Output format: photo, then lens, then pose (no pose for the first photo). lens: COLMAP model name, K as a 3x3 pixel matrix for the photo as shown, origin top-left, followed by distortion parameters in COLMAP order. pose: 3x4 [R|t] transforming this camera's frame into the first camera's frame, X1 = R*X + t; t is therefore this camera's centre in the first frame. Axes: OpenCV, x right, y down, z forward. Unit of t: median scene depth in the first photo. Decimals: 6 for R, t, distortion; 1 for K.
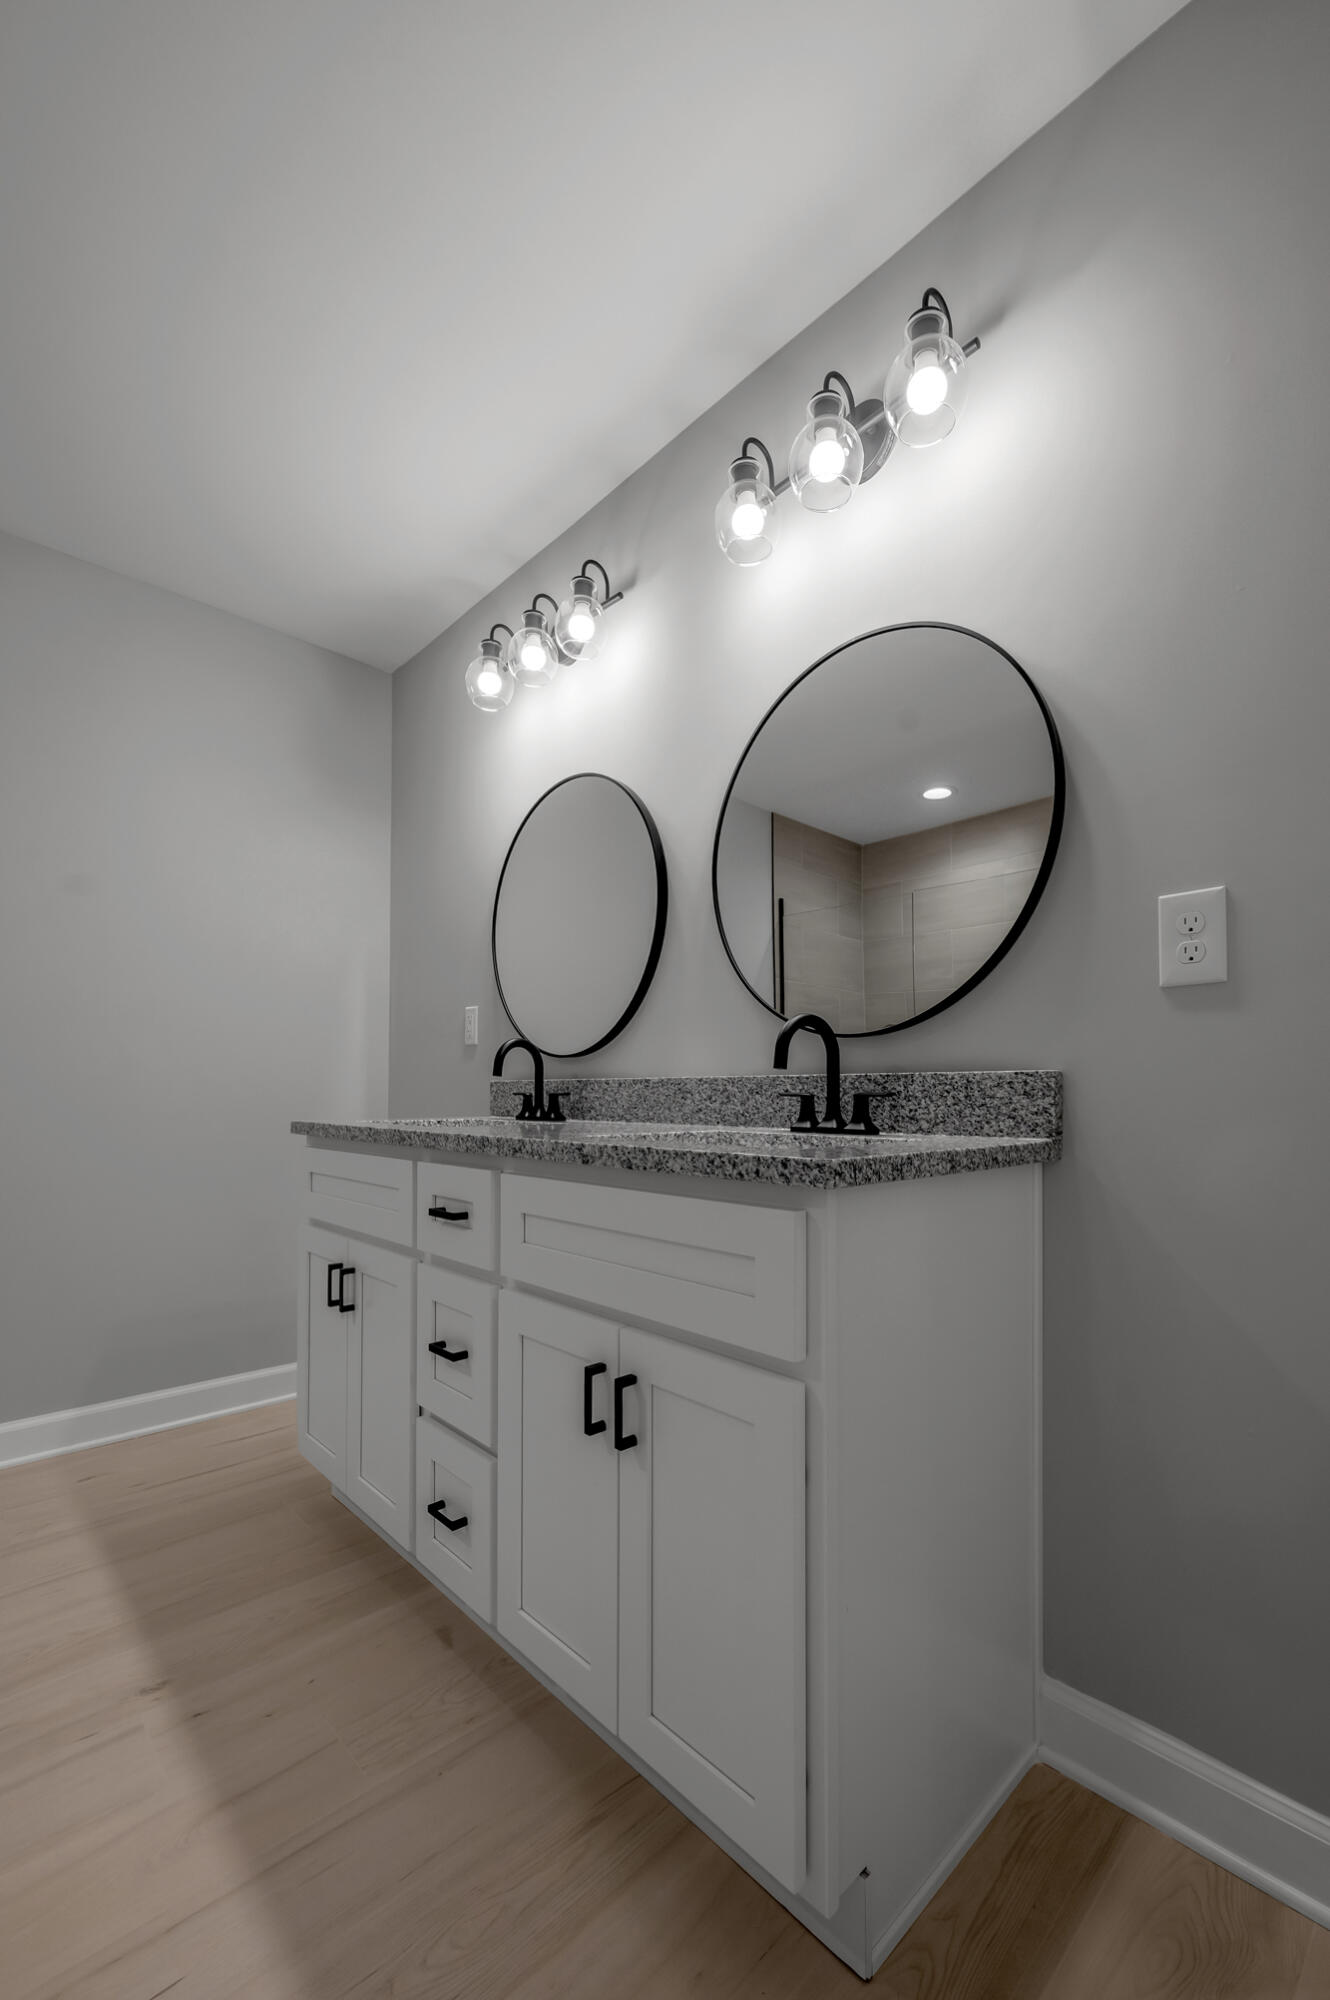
lens RADIAL K [[820.5, 0, 664.5], [0, 820.5, 1076.4], [0, 0, 1]] dist [0.000629, 0.000180]
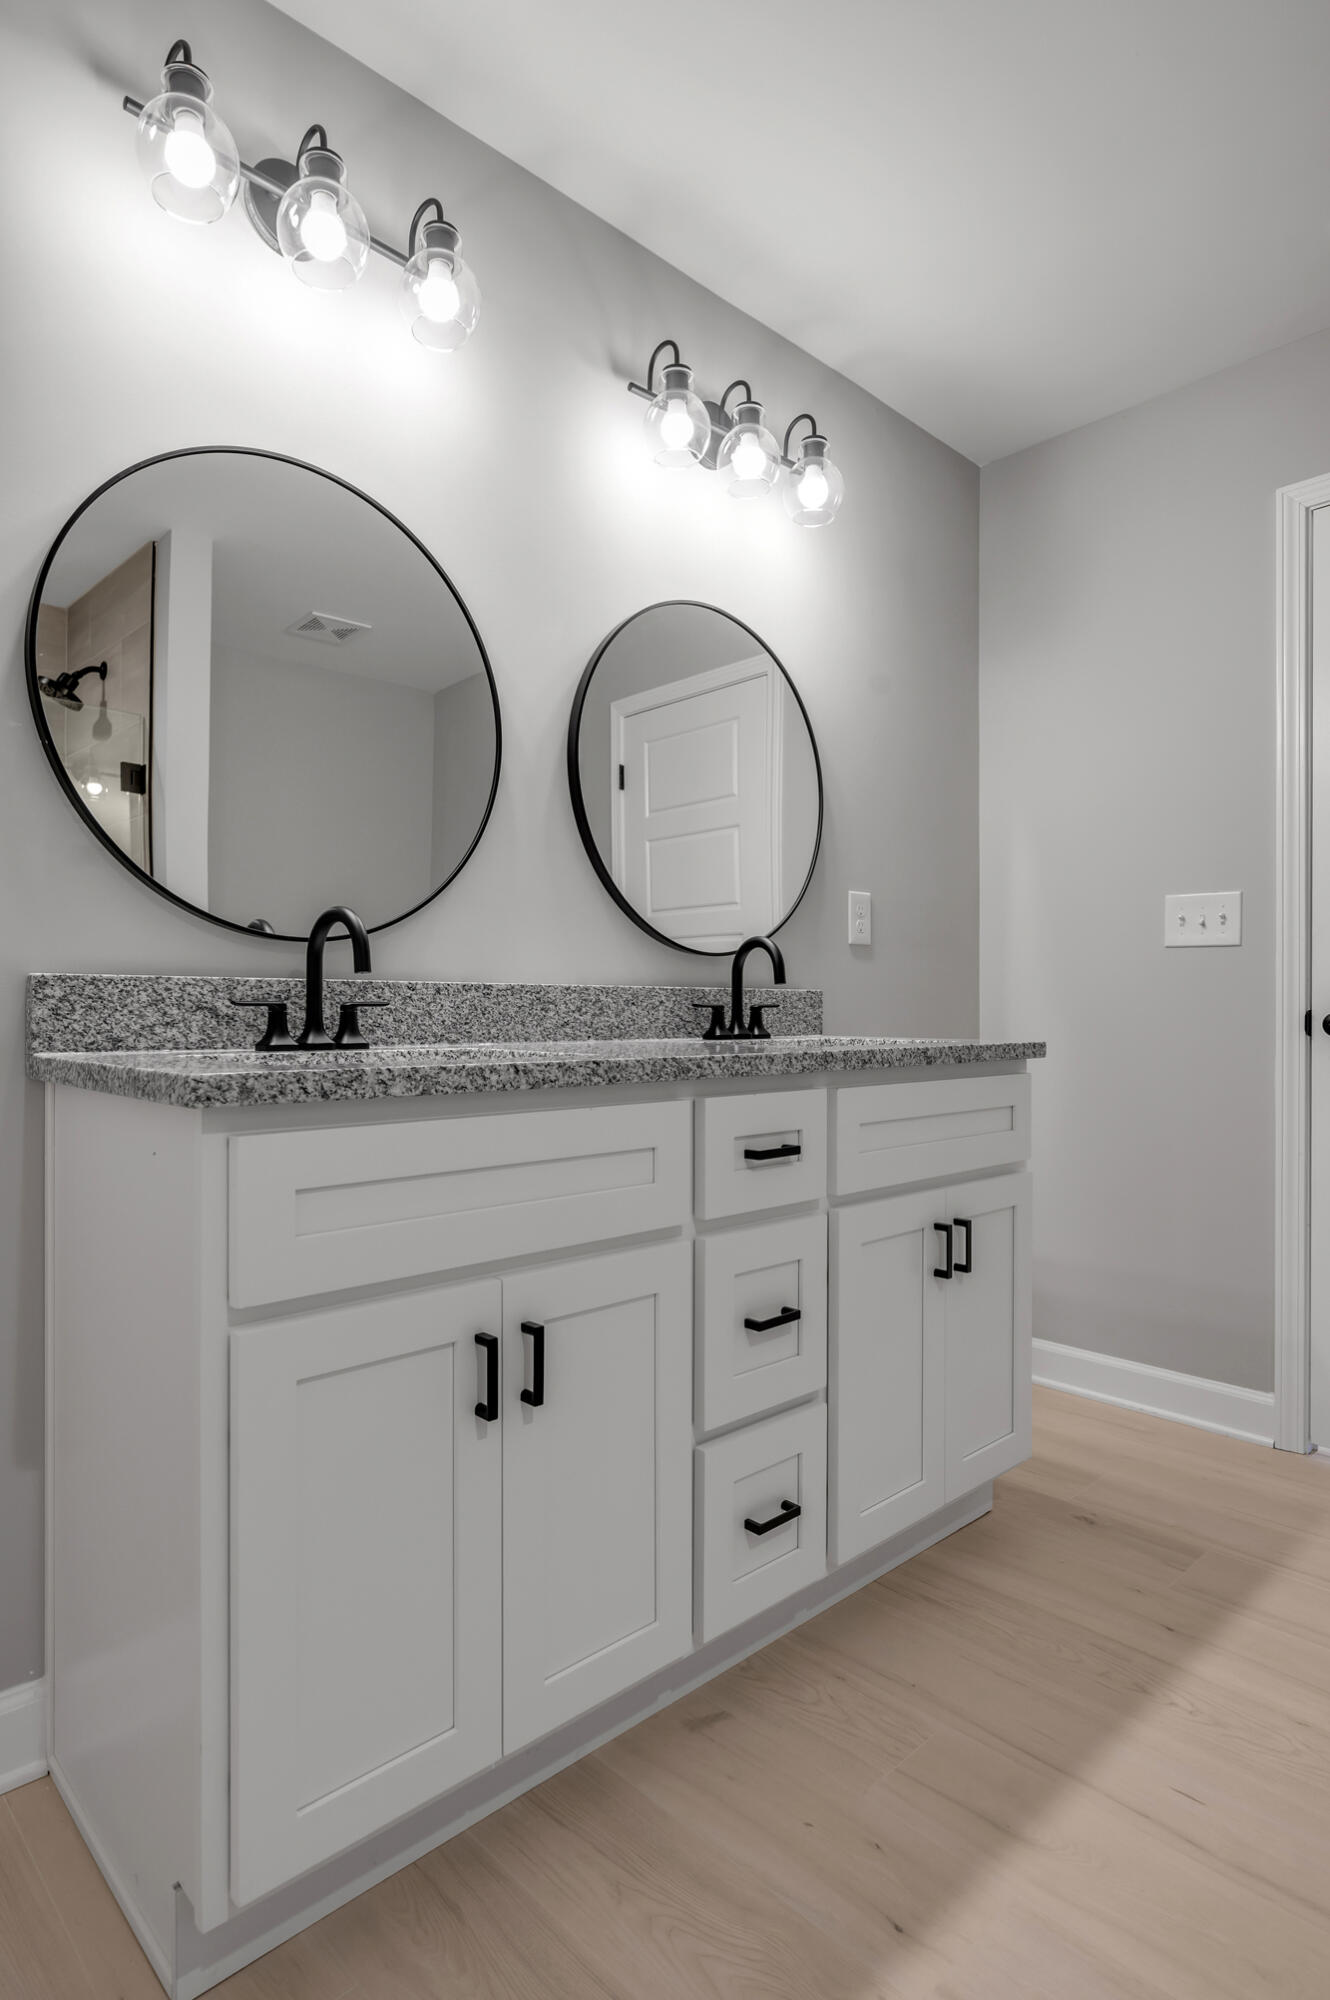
lens RADIAL K [[1080.7, 0, 665.0], [0, 1080.7, 1000.0], [0, 0, 1]] dist [-0.002976, -0.000591]
pose [[-0.004692, 0.005503, 0.999974, -1.159883], [-0.024168, 0.999692, -0.005615, 0.021792], [-0.999697, -0.024193, -0.004558, 0.969593]]
